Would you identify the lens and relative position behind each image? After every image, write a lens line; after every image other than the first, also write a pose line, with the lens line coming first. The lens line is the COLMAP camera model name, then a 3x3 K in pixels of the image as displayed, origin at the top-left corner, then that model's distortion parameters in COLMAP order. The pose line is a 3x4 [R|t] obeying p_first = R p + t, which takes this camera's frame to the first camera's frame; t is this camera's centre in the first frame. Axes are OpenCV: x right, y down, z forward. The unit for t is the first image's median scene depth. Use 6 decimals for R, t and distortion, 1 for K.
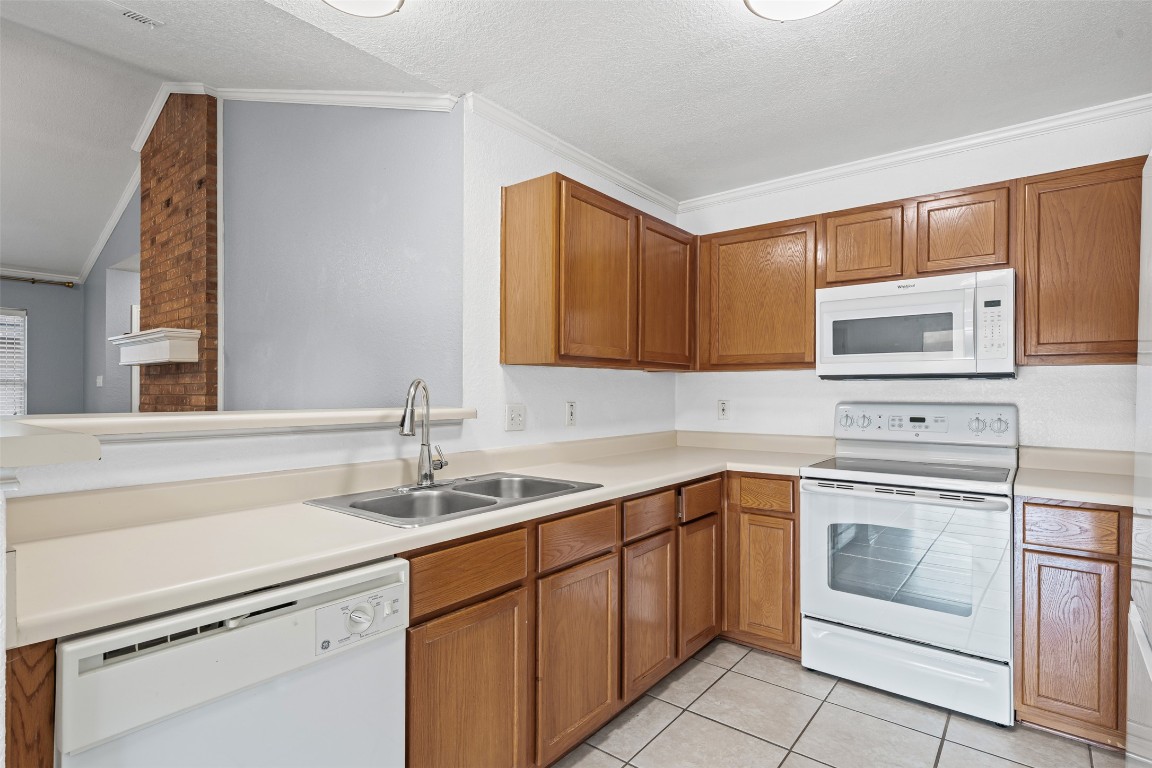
lens RADIAL K [[568.5, 0, 583.8], [0, 568.5, 391.0], [0, 0, 1]] dist [0.000117, -0.001528]
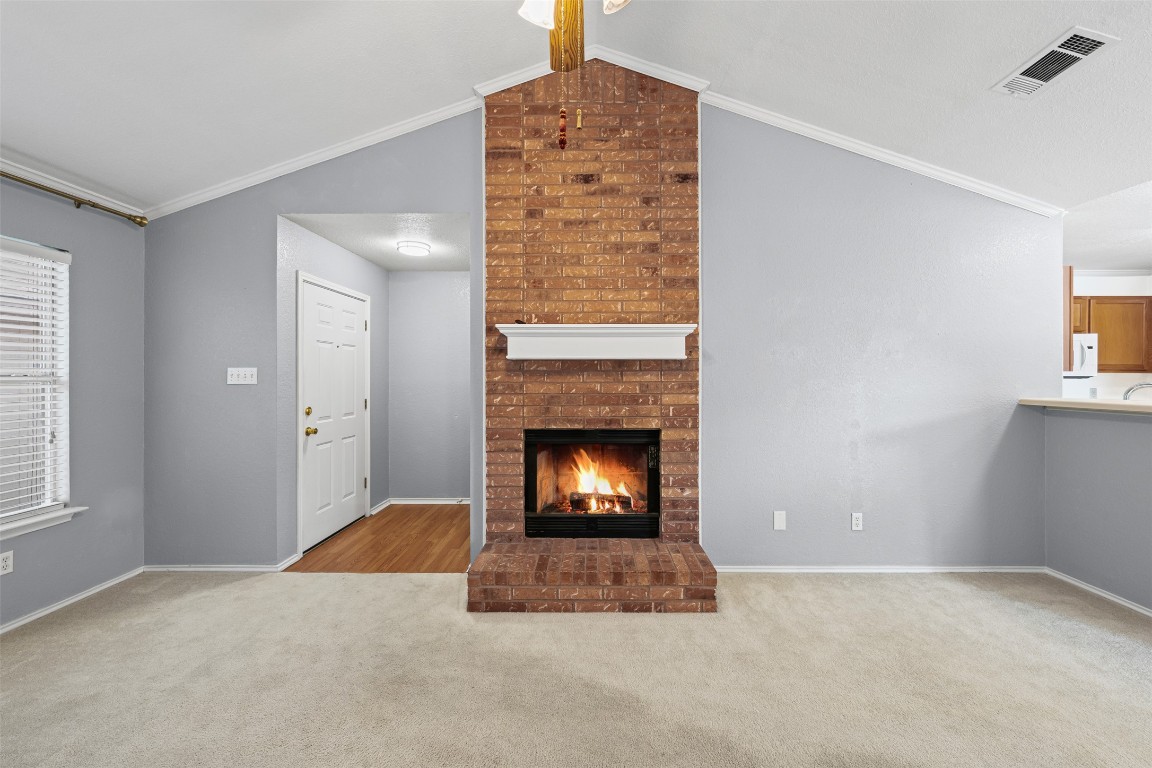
lens RADIAL K [[440.8, 0, 578.9], [0, 440.8, 376.9], [0, 0, 1]] dist [-0.000529, -0.000033]
pose [[0.790522, -0.003171, 0.612425, -1.907184], [0.003625, 0.999993, 0.000498, -0.033761], [-0.612422, 0.001827, 0.790529, 0.756811]]
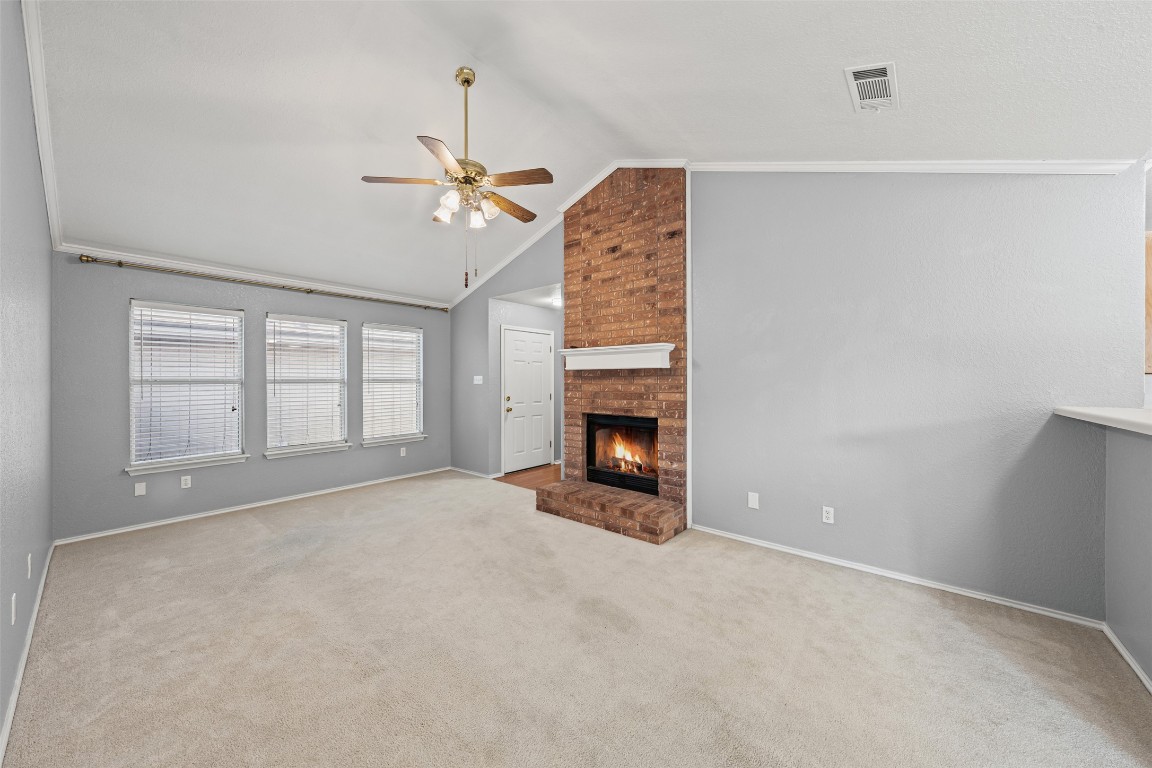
lens RADIAL K [[403.3, 0, 581.7], [0, 403.3, 381.4], [0, 0, 1]] dist [0.002091, -0.000150]
pose [[0.999717, -0.005020, -0.023268, -1.288292], [0.005100, 0.999981, 0.003378, -0.035446], [0.023251, -0.003496, 0.999724, 0.066476]]
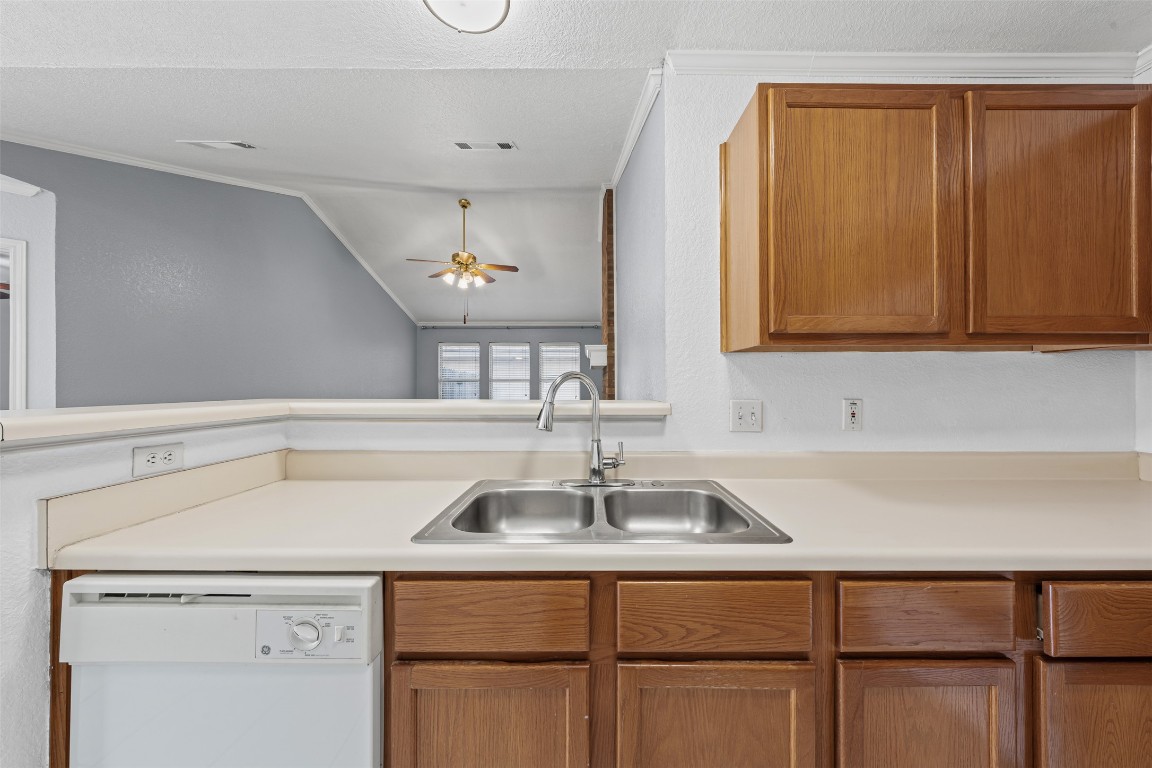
lens RADIAL K [[394.9, 0, 584.2], [0, 394.9, 380.6], [0, 0, 1]] dist [-0.002847, 0.000306]
pose [[0.621605, -0.009805, -0.783269, 0.173974], [0.001757, 0.999937, -0.011123, 0.000908], [0.783329, 0.005538, 0.621583, 0.436337]]
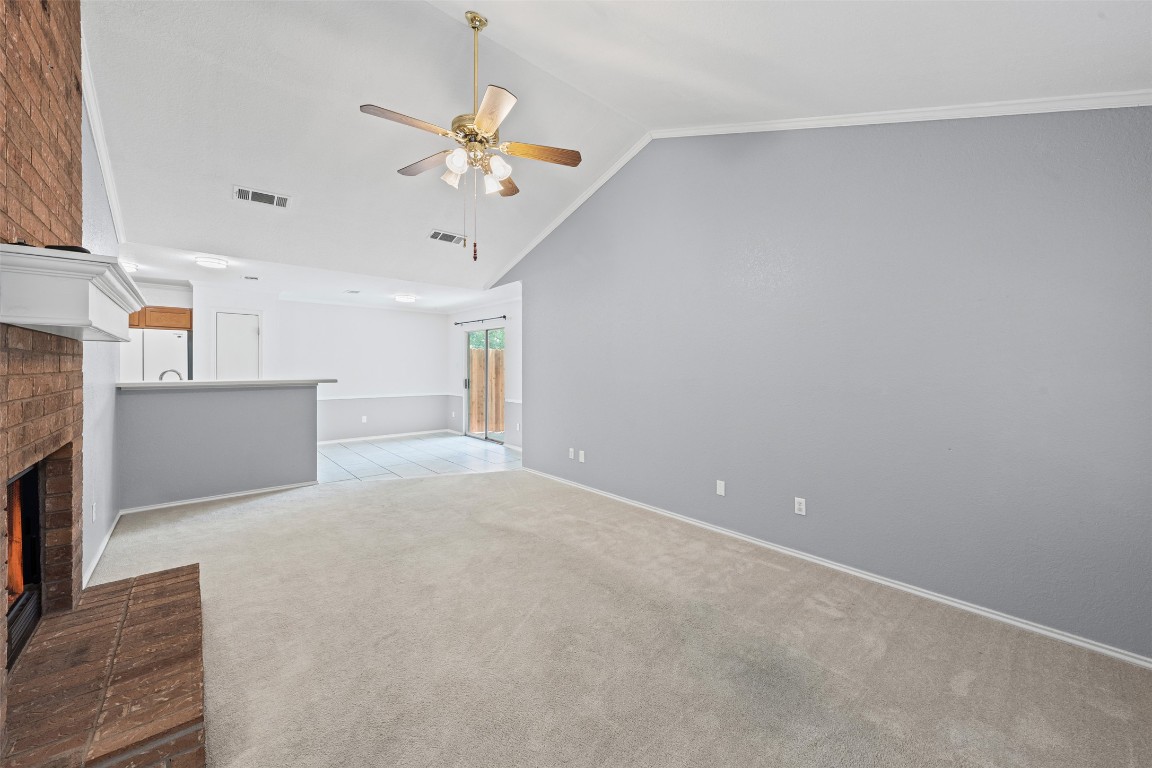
lens RADIAL K [[421.9, 0, 581.8], [0, 421.9, 373.5], [0, 0, 1]] dist [0.000012, 0.000003]
pose [[-0.985697, -0.008687, 0.168302, -2.039508], [-0.006314, 0.999873, 0.014627, -0.031096], [-0.168407, 0.013355, -0.985627, 2.086947]]
